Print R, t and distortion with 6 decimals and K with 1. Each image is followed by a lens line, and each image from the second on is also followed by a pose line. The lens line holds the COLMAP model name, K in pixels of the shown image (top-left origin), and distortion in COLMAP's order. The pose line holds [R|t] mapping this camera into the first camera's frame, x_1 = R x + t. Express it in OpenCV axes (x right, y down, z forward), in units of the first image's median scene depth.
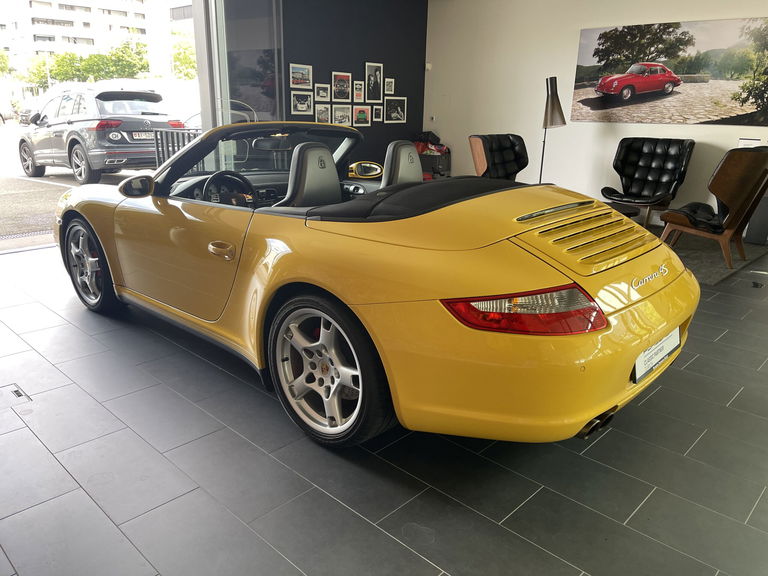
lens RADIAL K [[580.2, 0, 387.0], [0, 580.2, 285.3], [0, 0, 1]] dist [0.086870, -0.124463]
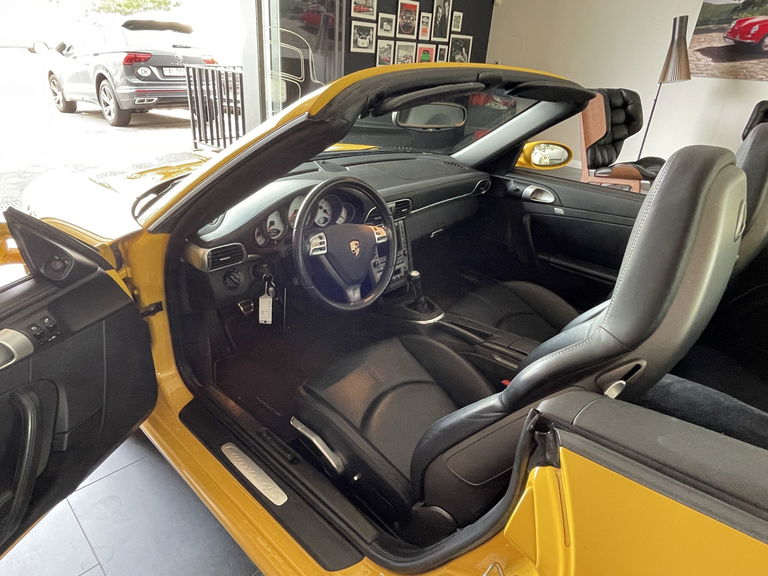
lens RADIAL K [[478.0, 0, 369.8], [0, 478.0, 289.4], [0, 0, 1]] dist [-0.007361, 0.002369]
pose [[0.998792, 0.046761, -0.015096, -0.100663], [-0.043552, 0.984708, 0.168683, -0.072052], [0.022753, -0.167821, 0.985555, 0.263155]]
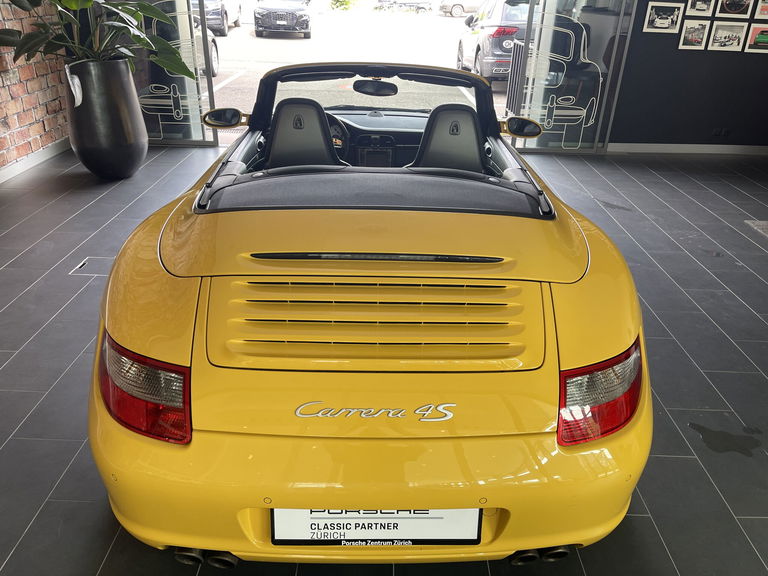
lens RADIAL K [[580.2, 0, 387.0], [0, 580.2, 285.3], [0, 0, 1]] dist [0.086870, -0.124463]
pose [[0.689380, 0.328570, -0.645598, 0.208619], [-0.223503, 0.944213, 0.241887, -0.073918], [0.689058, -0.022459, 0.724358, 0.150318]]
